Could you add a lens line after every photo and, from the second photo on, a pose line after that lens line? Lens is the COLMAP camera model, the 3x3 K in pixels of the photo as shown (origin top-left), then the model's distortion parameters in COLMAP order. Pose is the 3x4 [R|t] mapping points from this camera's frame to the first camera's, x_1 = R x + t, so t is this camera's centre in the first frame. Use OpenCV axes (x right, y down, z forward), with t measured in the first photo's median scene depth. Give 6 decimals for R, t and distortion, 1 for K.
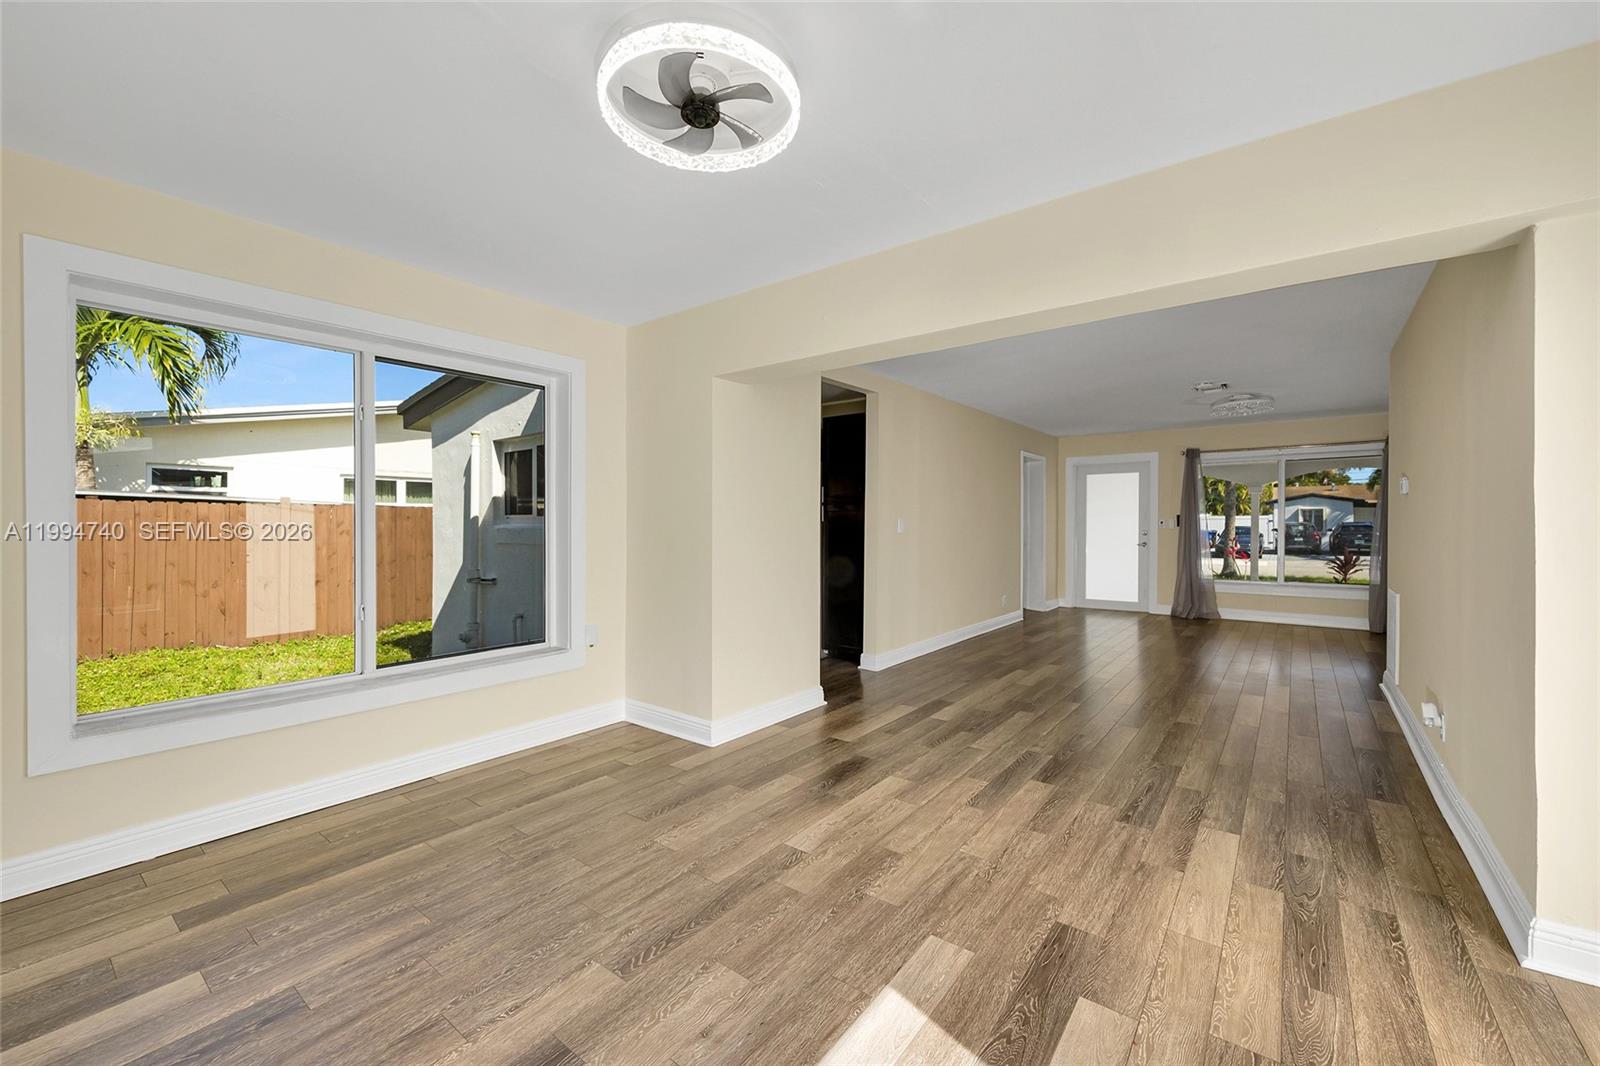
lens RADIAL K [[643.2, 0, 800.0], [0, 643.2, 533.0], [0, 0, 1]] dist [-0.001519, 0.000003]
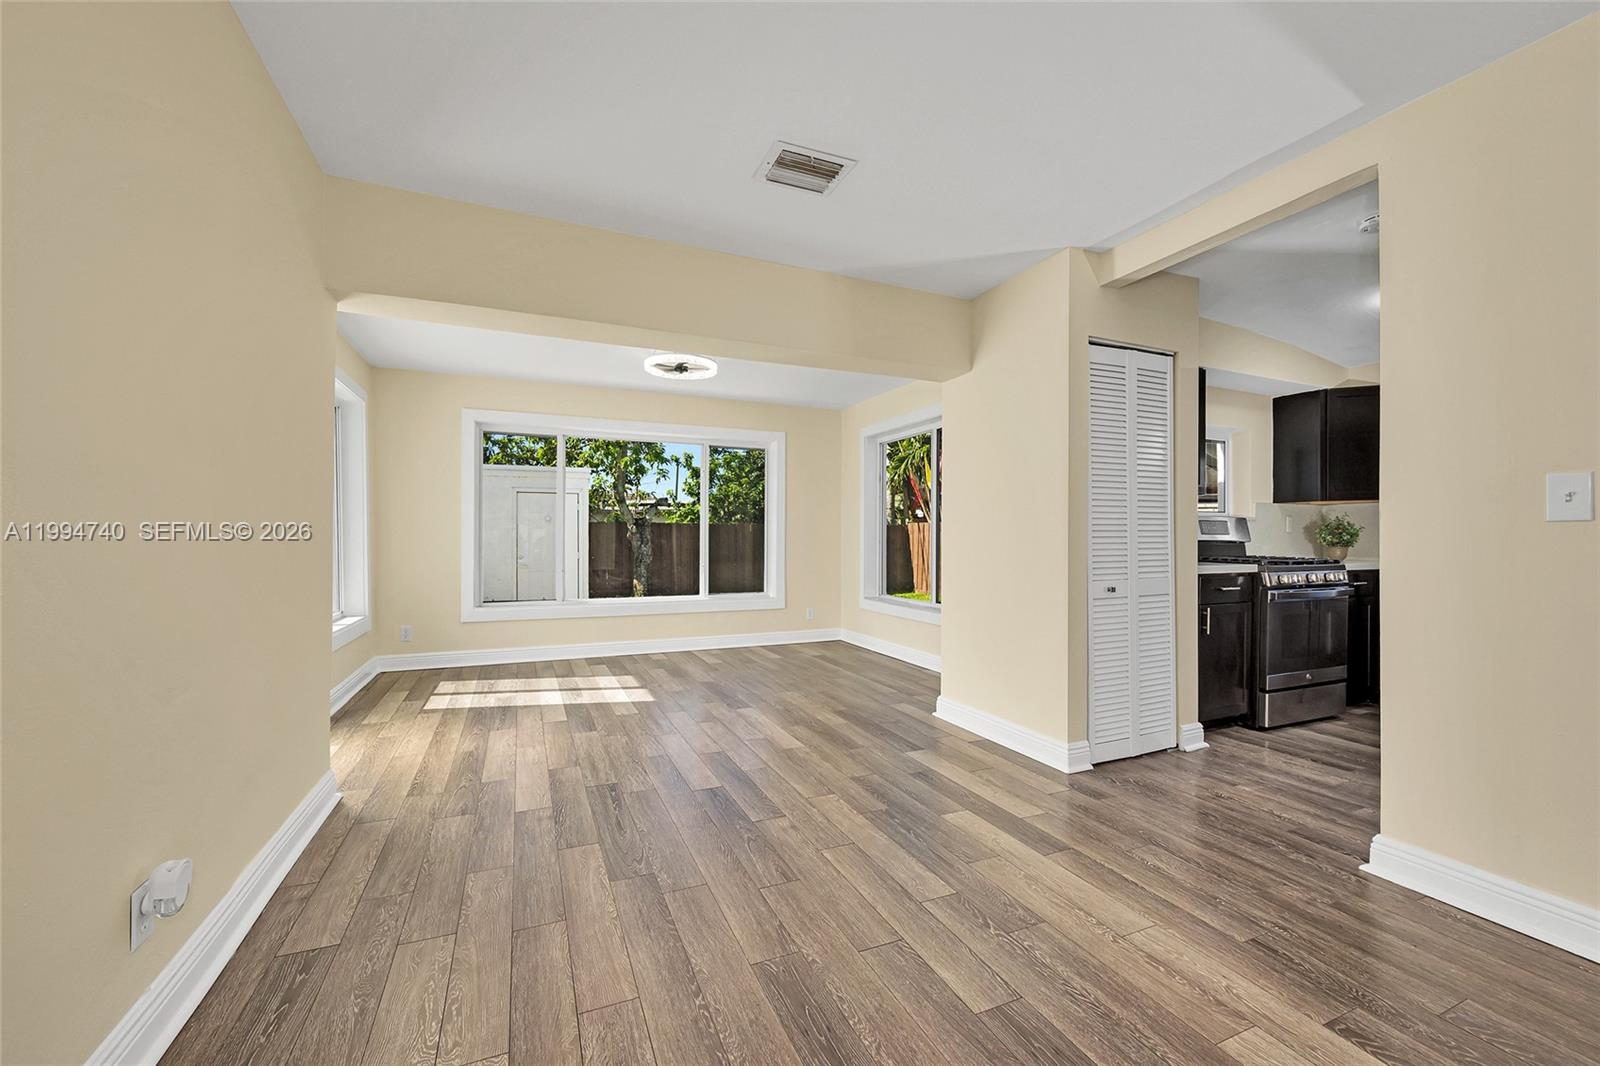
lens RADIAL K [[635.6, 0, 800.0], [0, 635.6, 533.0], [0, 0, 1]] dist [-0.003265, -0.000244]
pose [[-0.480817, -0.007653, -0.876787, 1.216157], [-0.015941, 0.999873, 0.000015, 0.021367], [0.876676, 0.013984, -0.480878, 1.683405]]
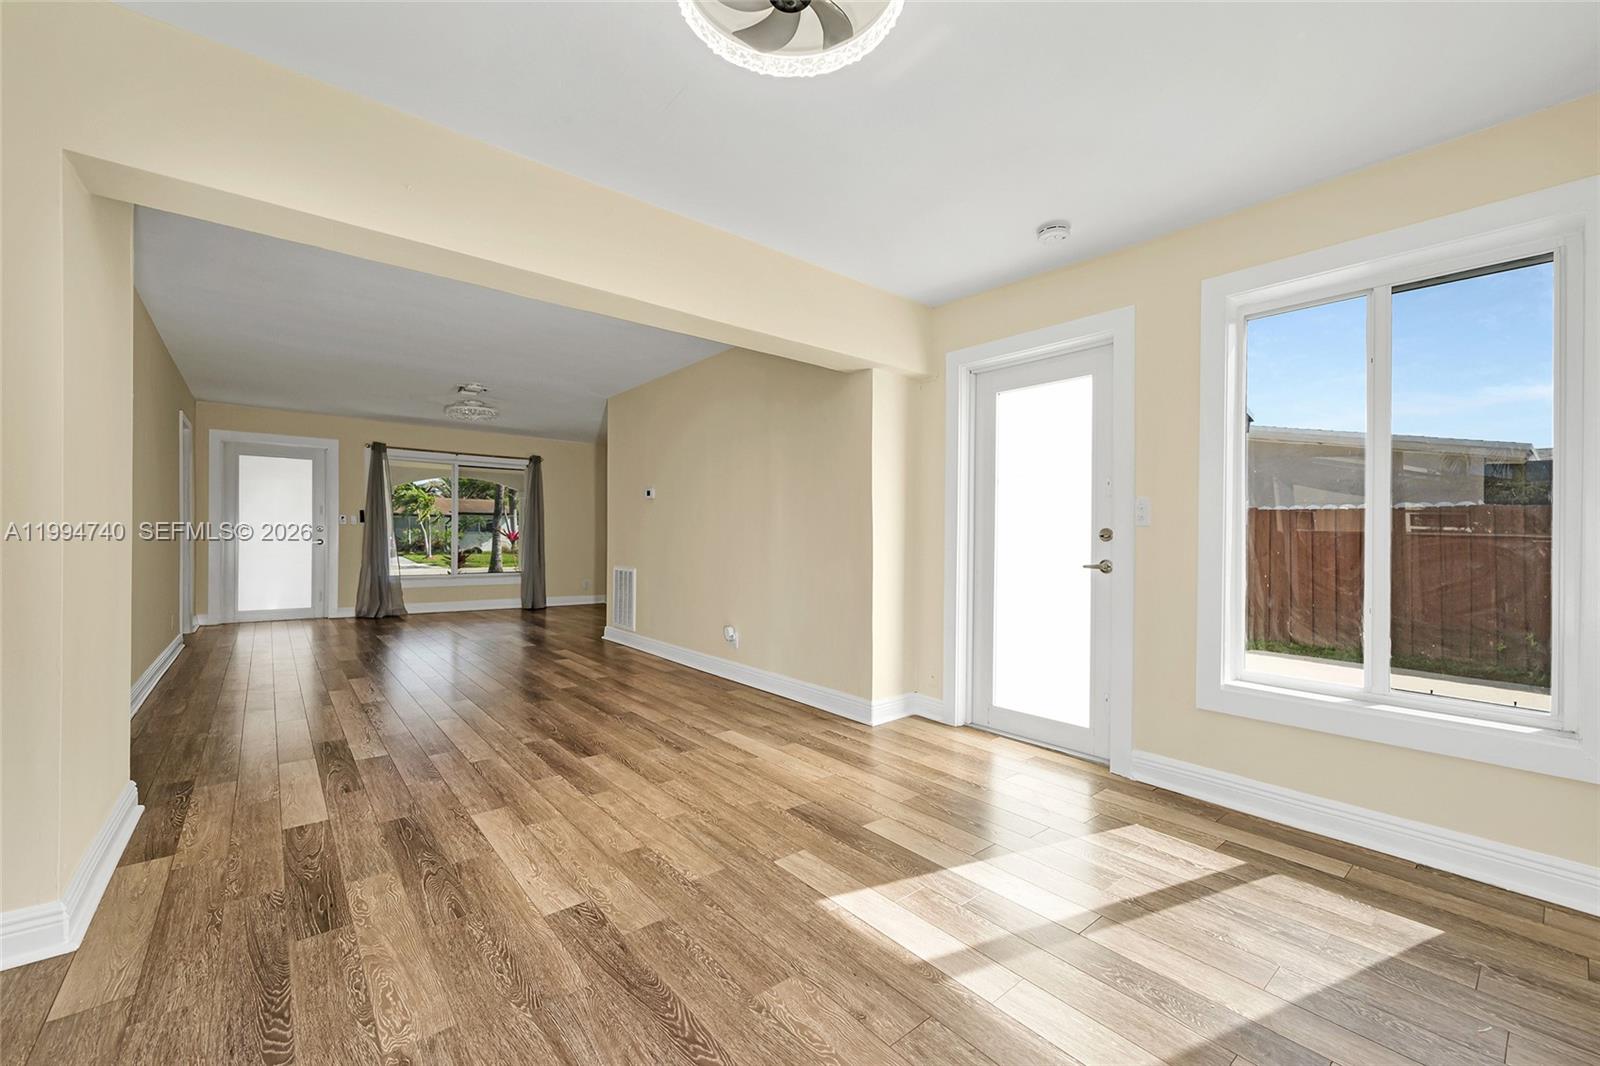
lens RADIAL K [[642.1, 0, 801.0], [0, 642.1, 552.2], [0, 0, 1]] dist [-0.003350, -0.000369]
pose [[0.217085, -0.019022, 0.975967, -0.593399], [-0.000235, 0.999809, 0.019539, 0.045263], [-0.976153, -0.004471, 0.217039, 0.490908]]
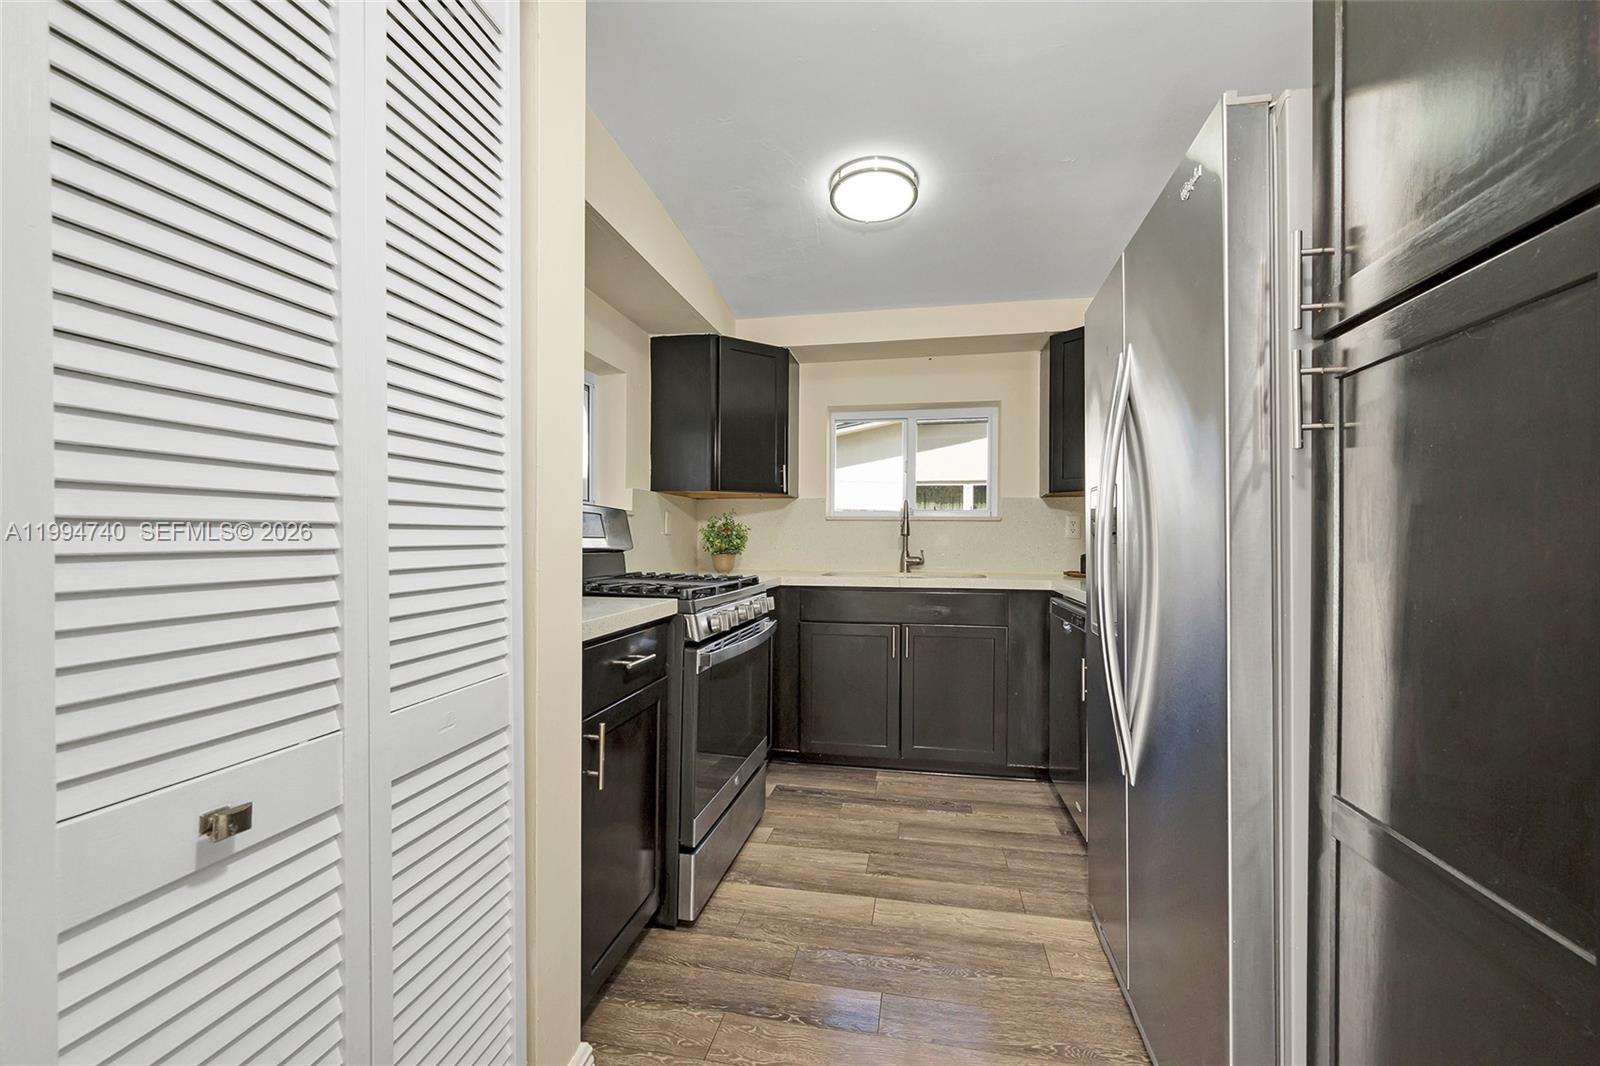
lens RADIAL K [[635.6, 0, 800.0], [0, 635.6, 533.0], [0, 0, 1]] dist [-0.003265, -0.000244]
pose [[0.446460, -0.012508, -0.894716, 0.252065], [-0.011269, 0.999744, -0.019600, 0.016492], [0.894733, 0.018833, 0.446205, 1.703800]]
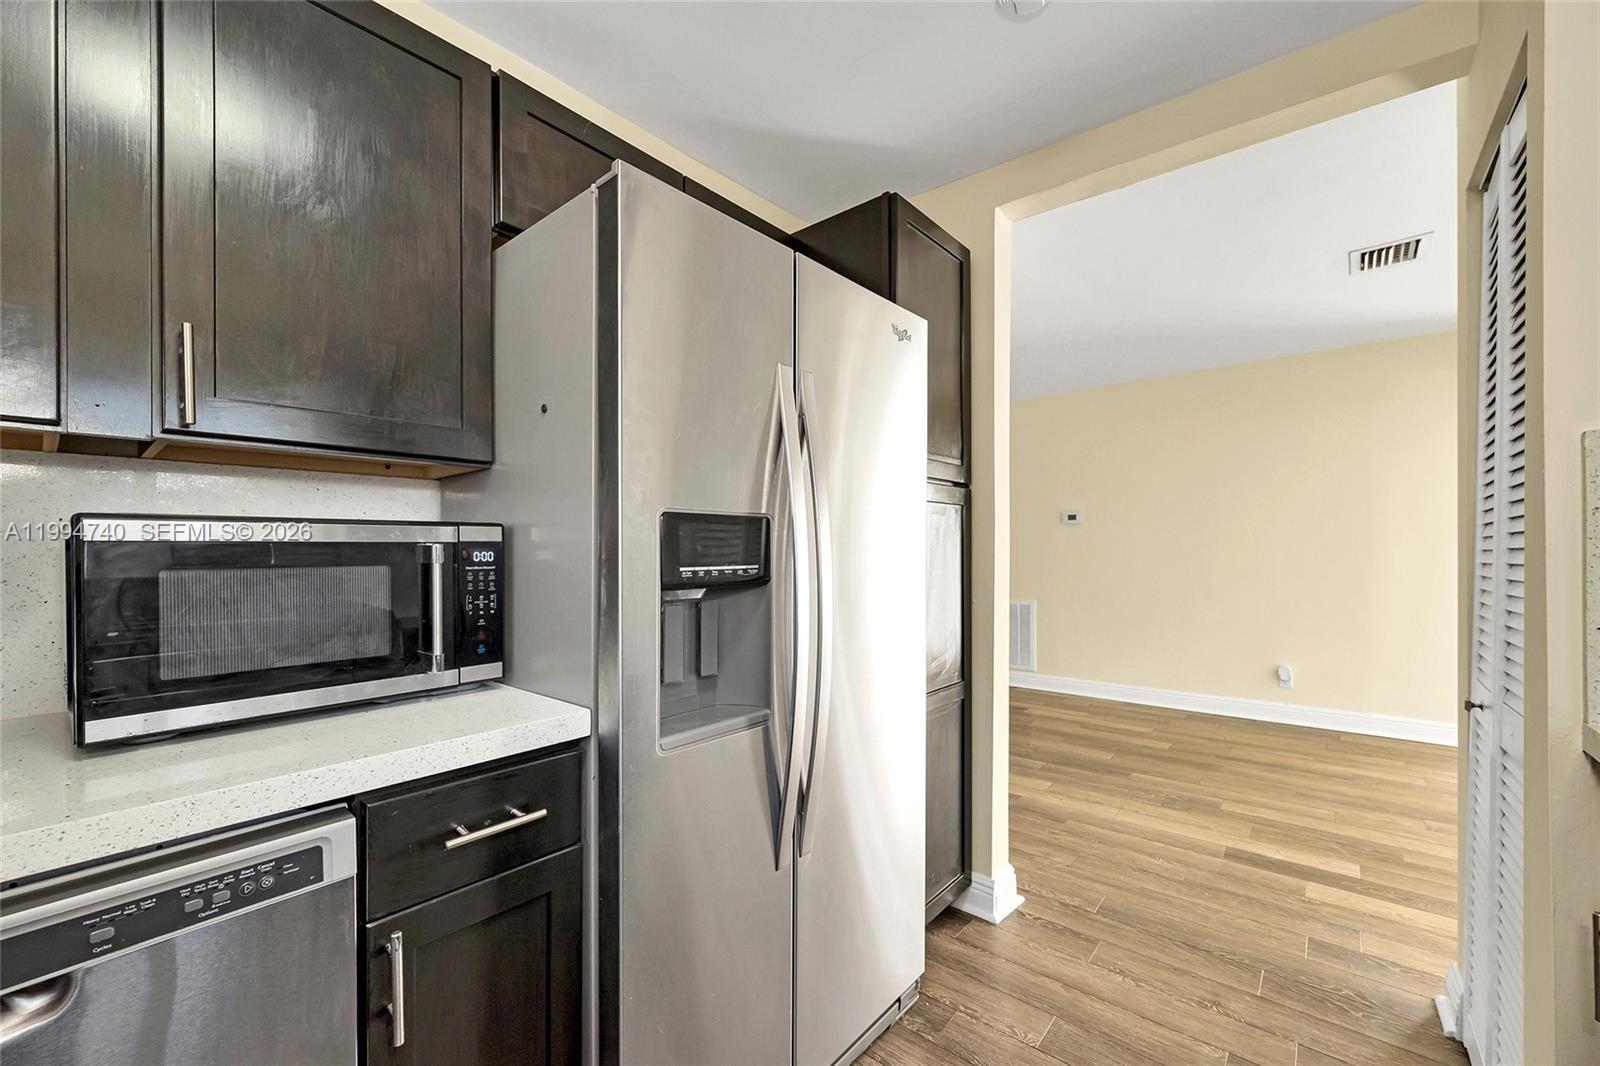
lens RADIAL K [[642.1, 0, 801.0], [0, 642.1, 552.2], [0, 0, 1]] dist [-0.003350, -0.000369]
pose [[0.036104, -0.003941, 0.999340, -0.564294], [0.017026, 0.999850, 0.003328, -0.021832], [-0.999203, 0.016894, 0.036166, 2.149037]]
